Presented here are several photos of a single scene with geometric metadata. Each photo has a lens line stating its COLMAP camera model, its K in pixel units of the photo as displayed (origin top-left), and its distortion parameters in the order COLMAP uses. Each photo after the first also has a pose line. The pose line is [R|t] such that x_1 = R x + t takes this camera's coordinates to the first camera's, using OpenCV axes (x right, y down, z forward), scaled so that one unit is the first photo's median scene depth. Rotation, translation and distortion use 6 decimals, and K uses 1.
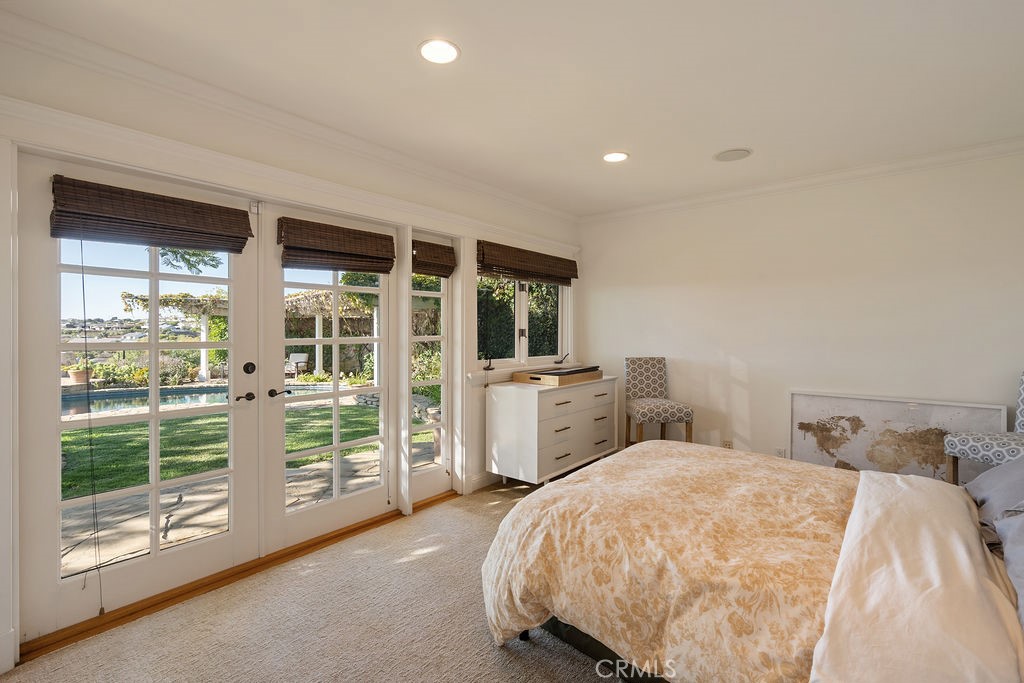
lens RADIAL K [[467.9, 0, 513.2], [0, 467.9, 335.0], [0, 0, 1]] dist [-0.009491, 0.000351]
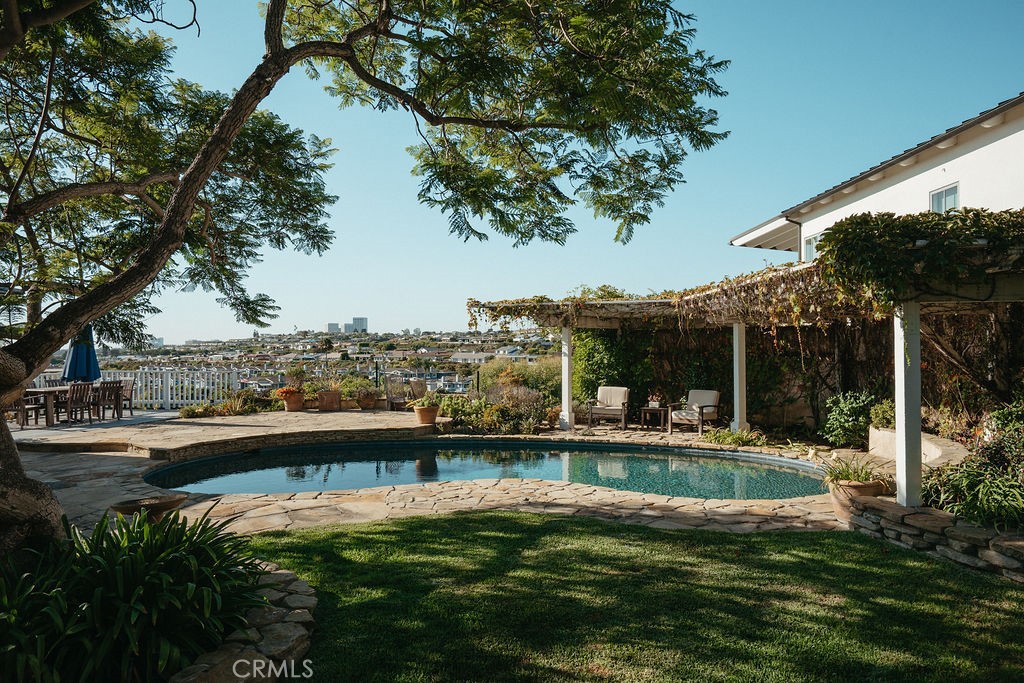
lens RADIAL K [[668.0, 0, 505.3], [0, 668.0, 345.7], [0, 0, 1]] dist [-0.002694, 0.001234]
pose [[0.771911, -0.006363, -0.635699, -0.142086], [0.005140, 0.999980, -0.003768, -0.016136], [0.635710, -0.000358, 0.771928, 0.237720]]
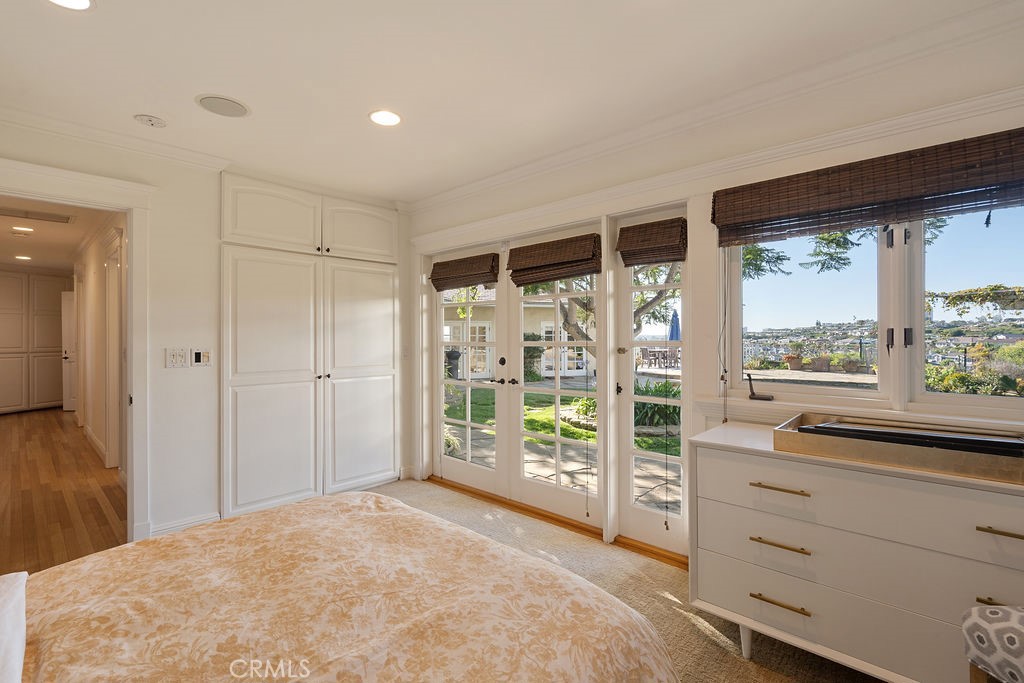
lens RADIAL K [[467.9, 0, 509.4], [0, 467.9, 335.7], [0, 0, 1]] dist [-0.009491, 0.000351]
pose [[-0.069249, -0.000504, -0.997599, 0.162839], [0.000071, 1.000000, -0.000511, -0.001398], [0.997599, -0.000107, -0.069249, 0.212570]]
